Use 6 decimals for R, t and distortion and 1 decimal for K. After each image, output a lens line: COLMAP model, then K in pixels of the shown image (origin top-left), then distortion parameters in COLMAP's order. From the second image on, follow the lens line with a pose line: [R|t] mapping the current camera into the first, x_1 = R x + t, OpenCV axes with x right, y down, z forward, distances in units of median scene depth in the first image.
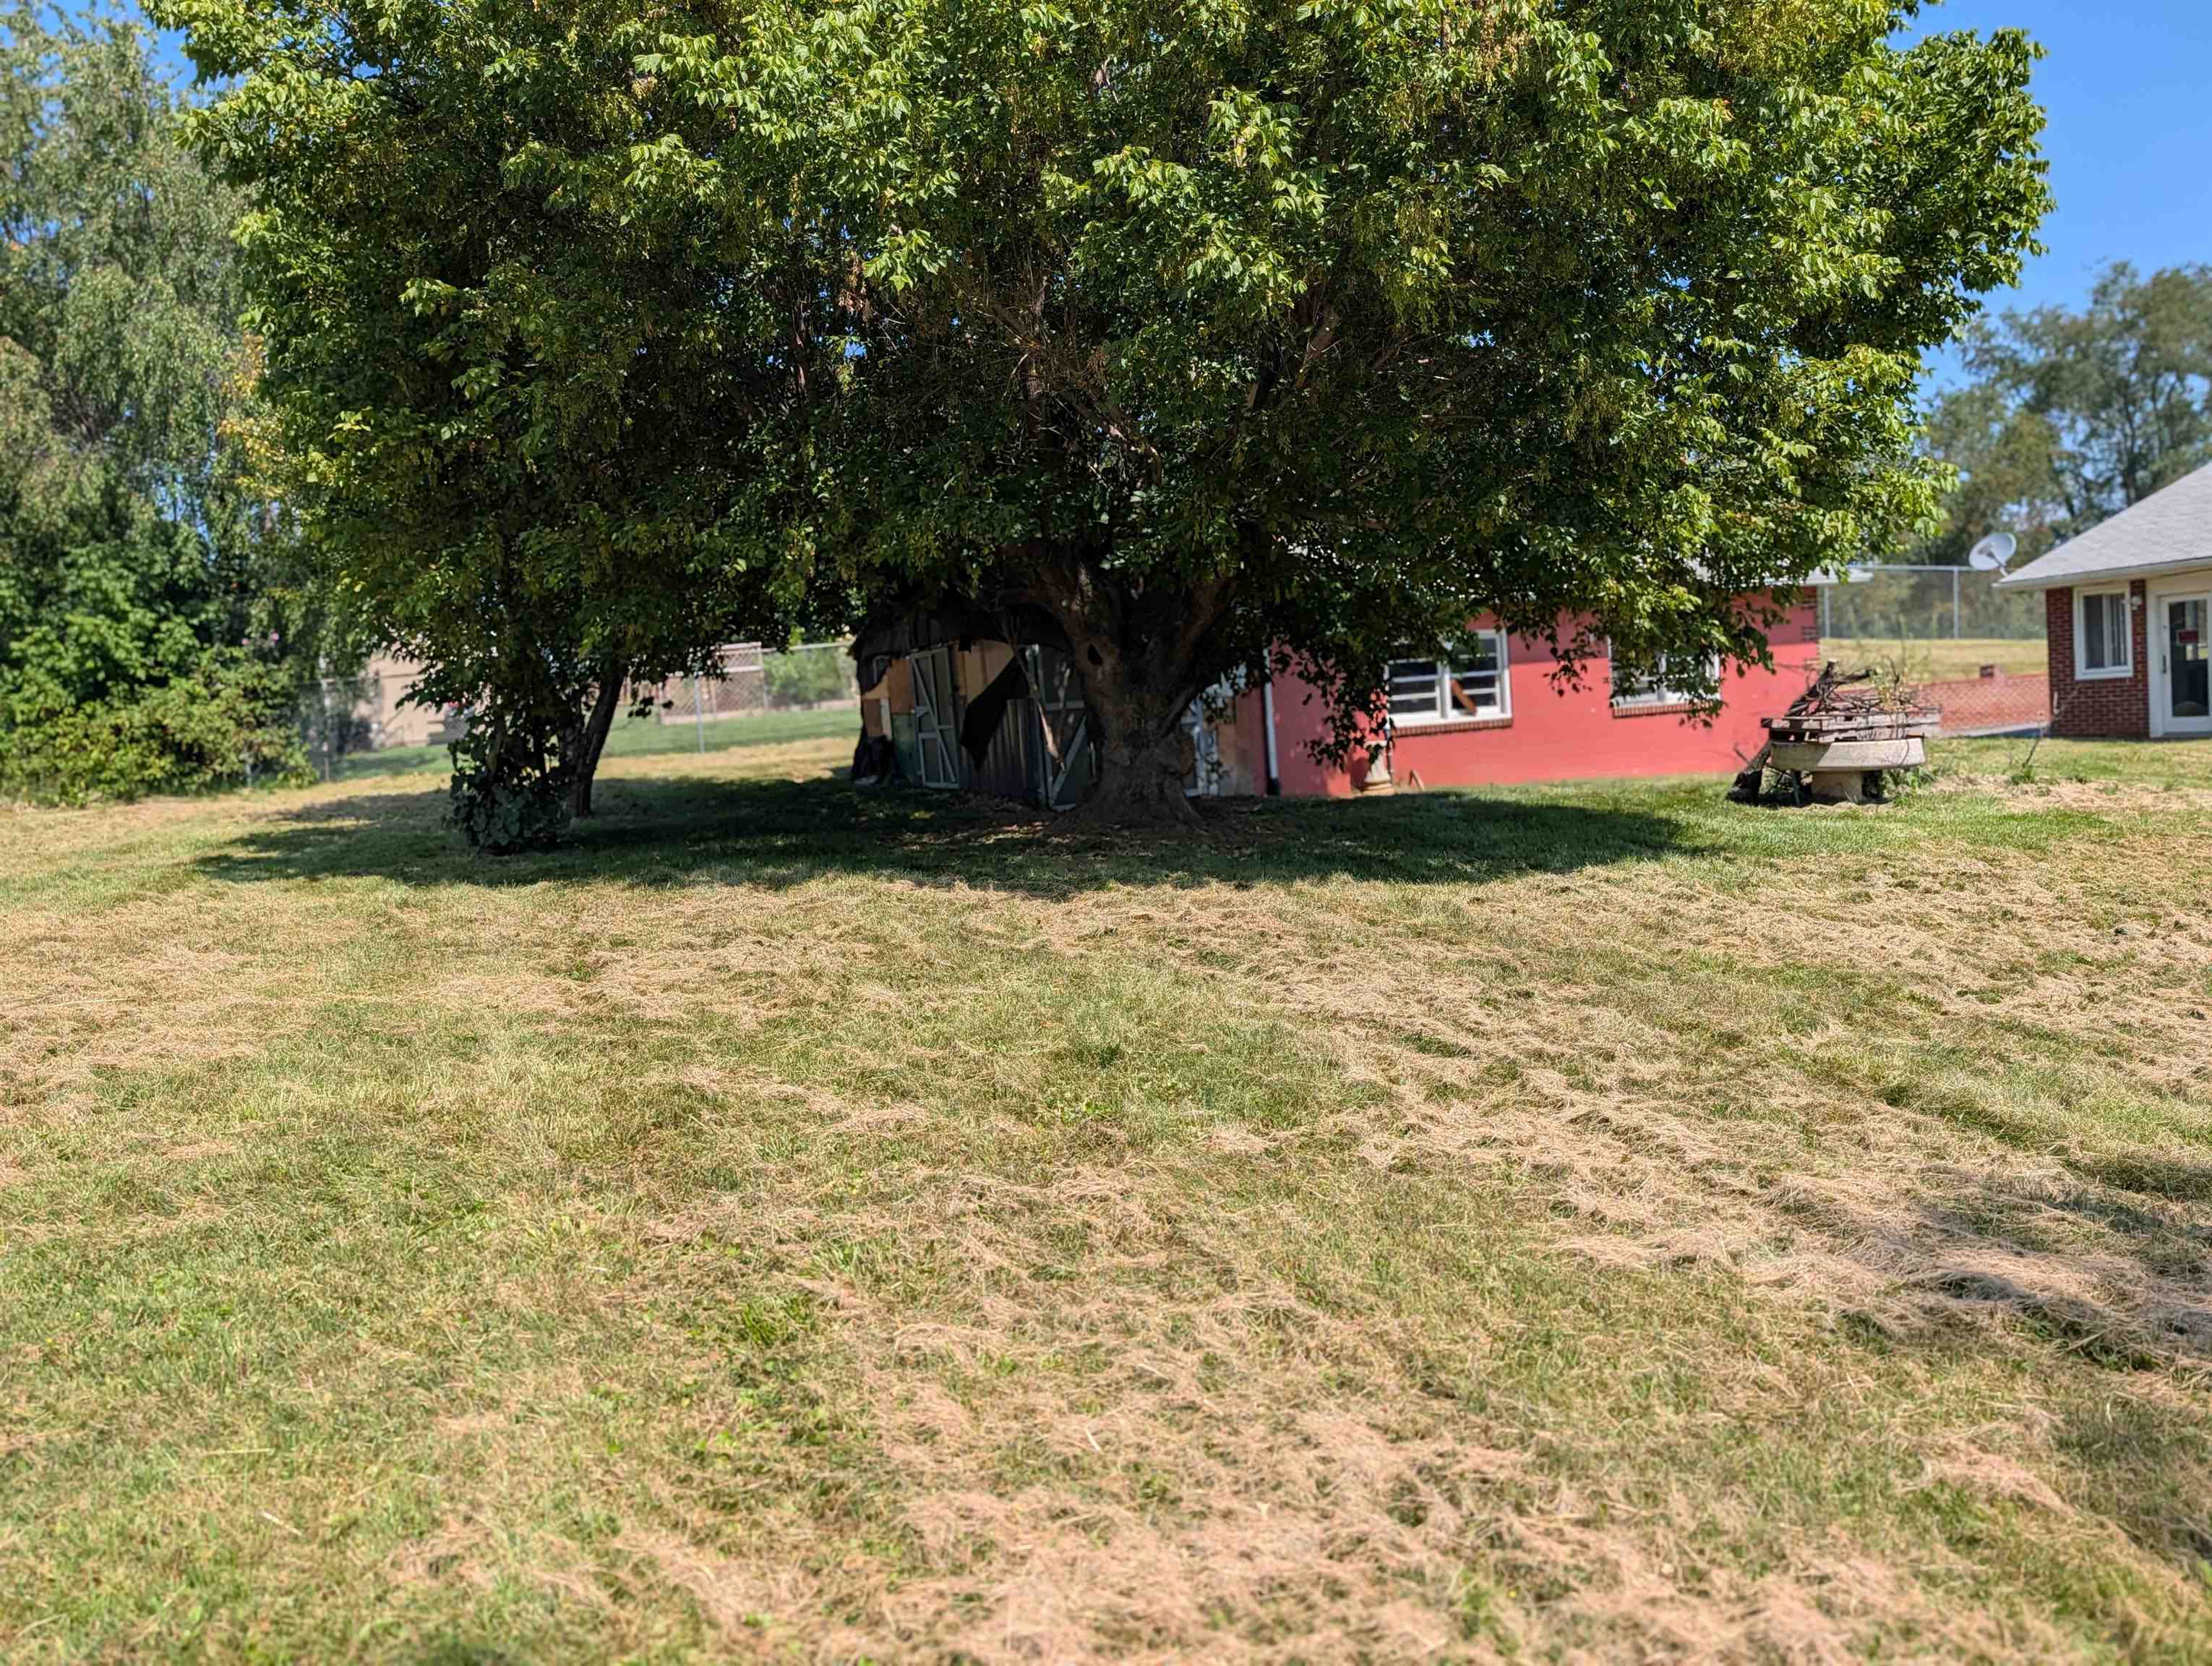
lens RADIAL K [[1582.0, 0, 1081.7], [0, 1582.0, 819.3], [0, 0, 1]] dist [0.016258, -0.017469]
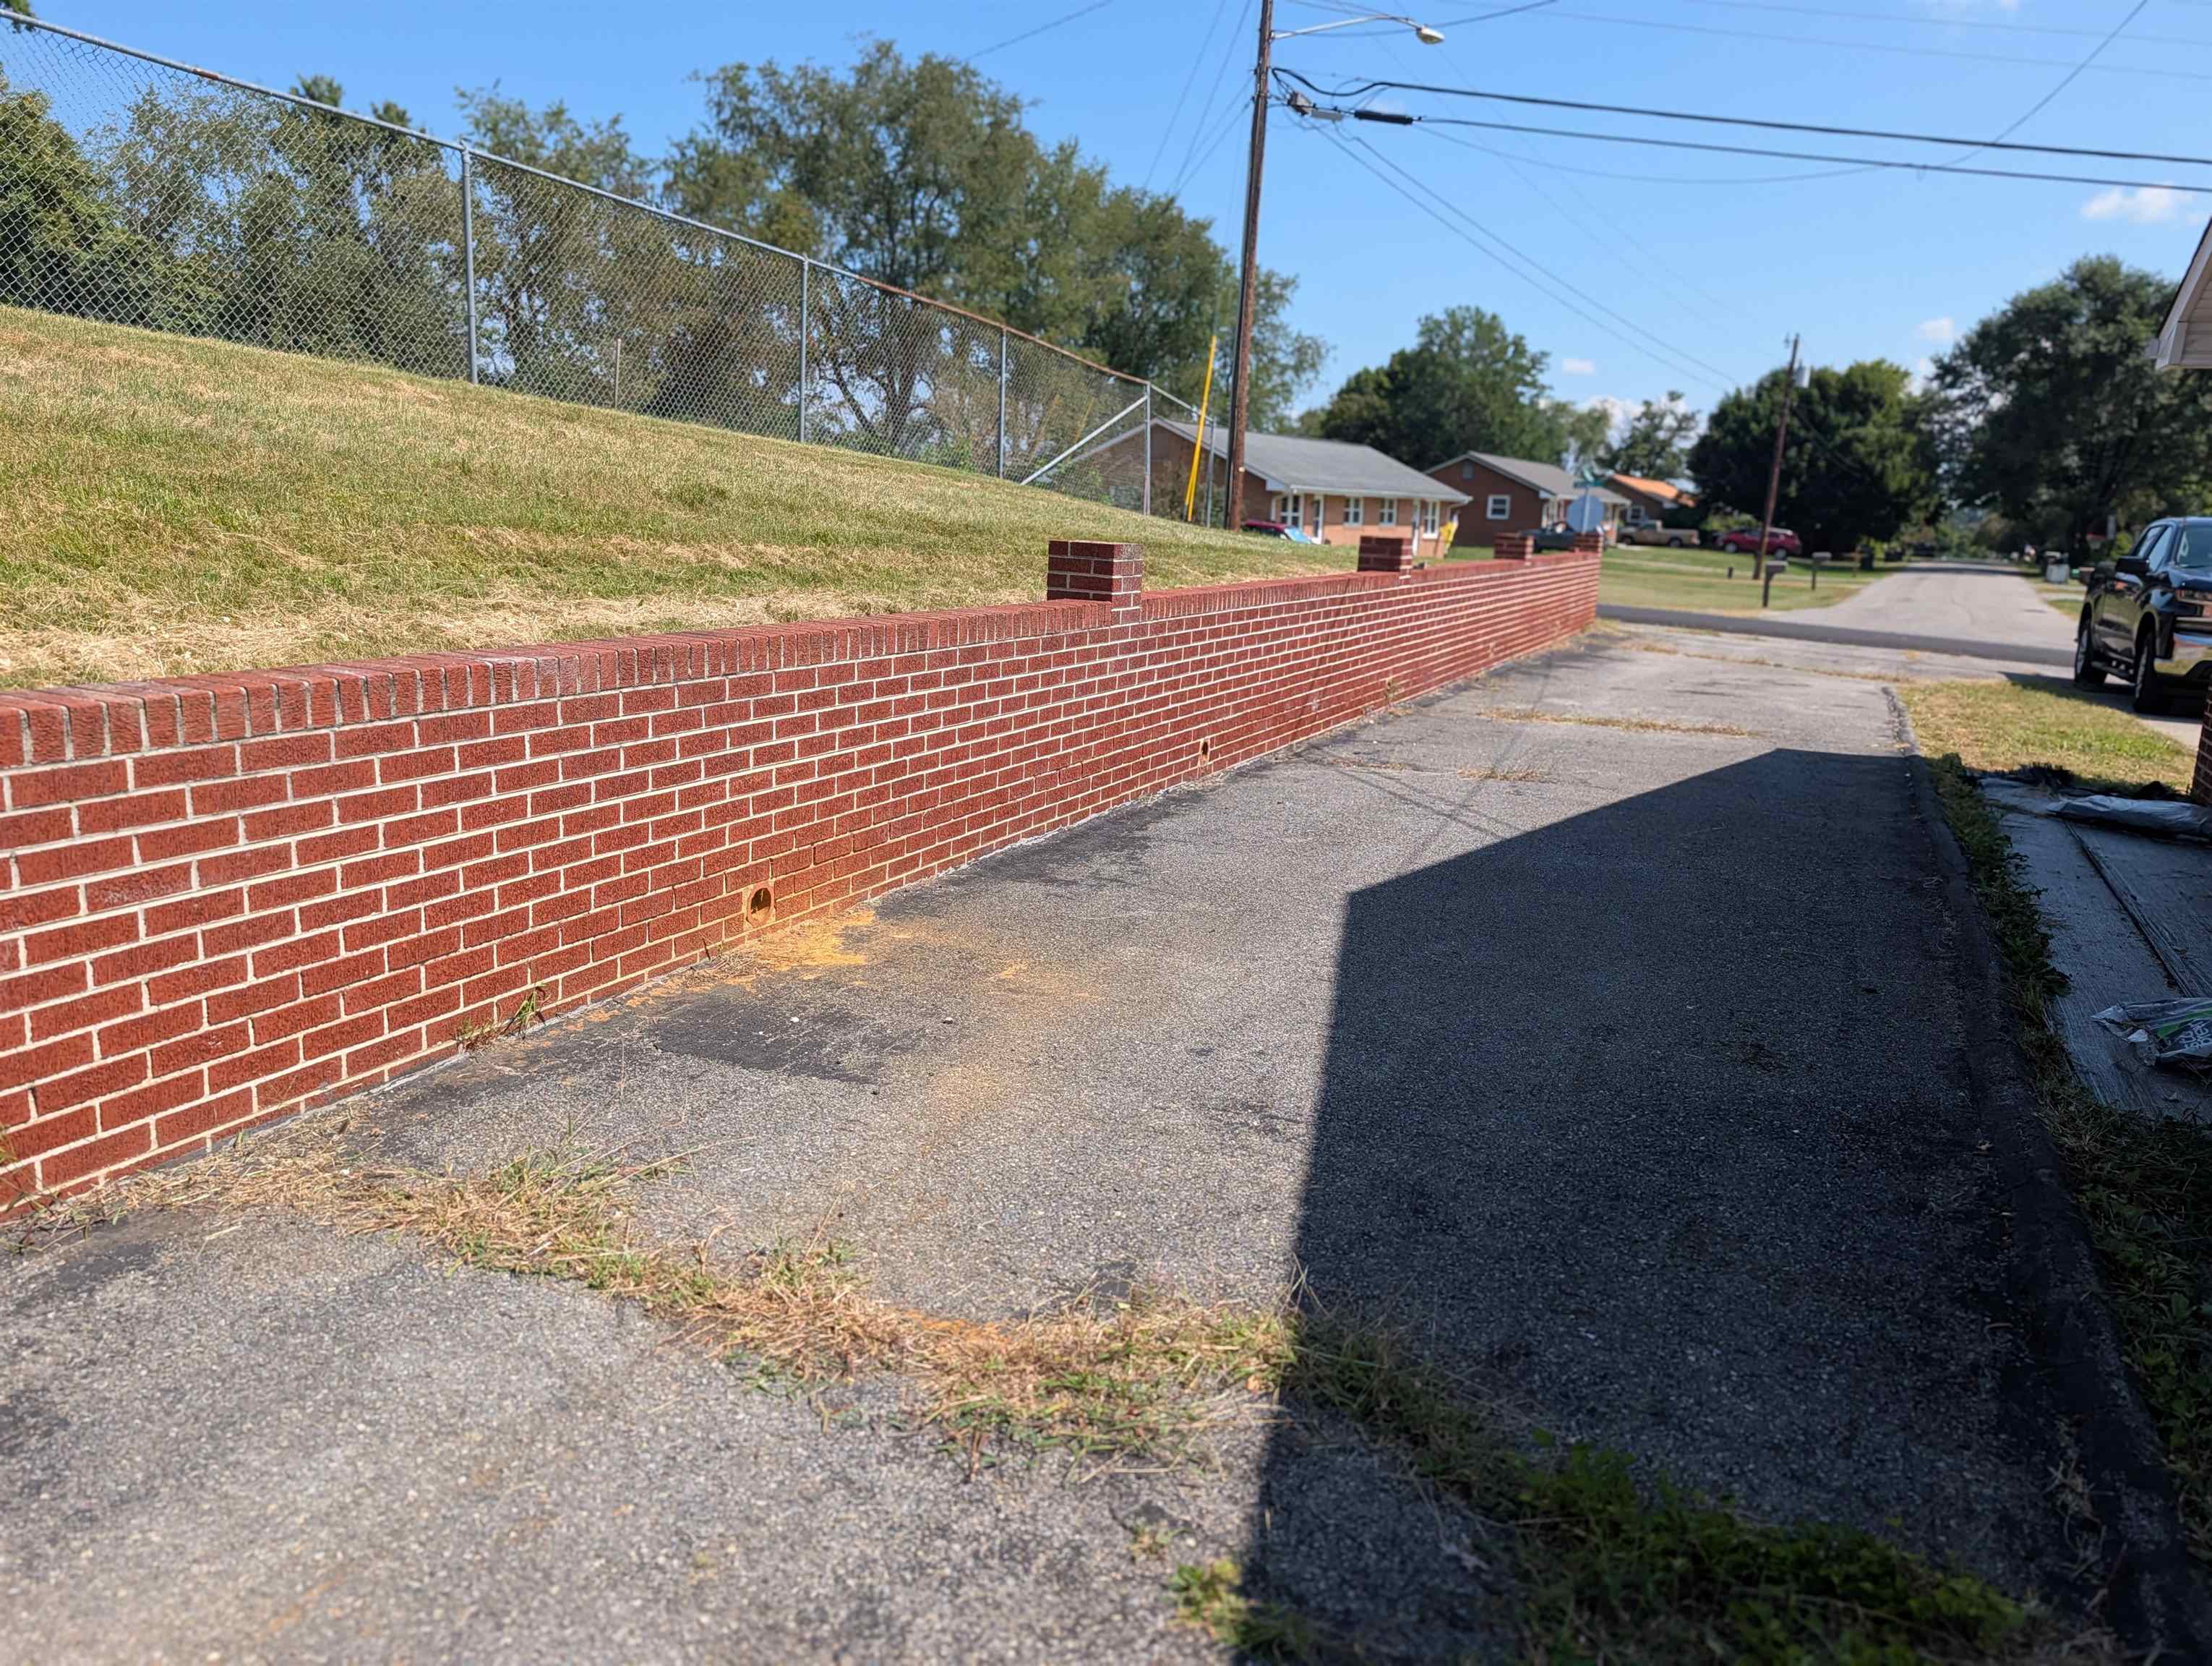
lens RADIAL K [[1582.0, 0, 1108.1], [0, 1582.0, 838.1], [0, 0, 1]] dist [0.016258, -0.017469]
pose [[0.721781, -0.049438, 0.690354, 1.761241], [-0.039574, 0.992866, 0.112477, -0.339577], [-0.690989, -0.108504, 0.714675, 3.515884]]
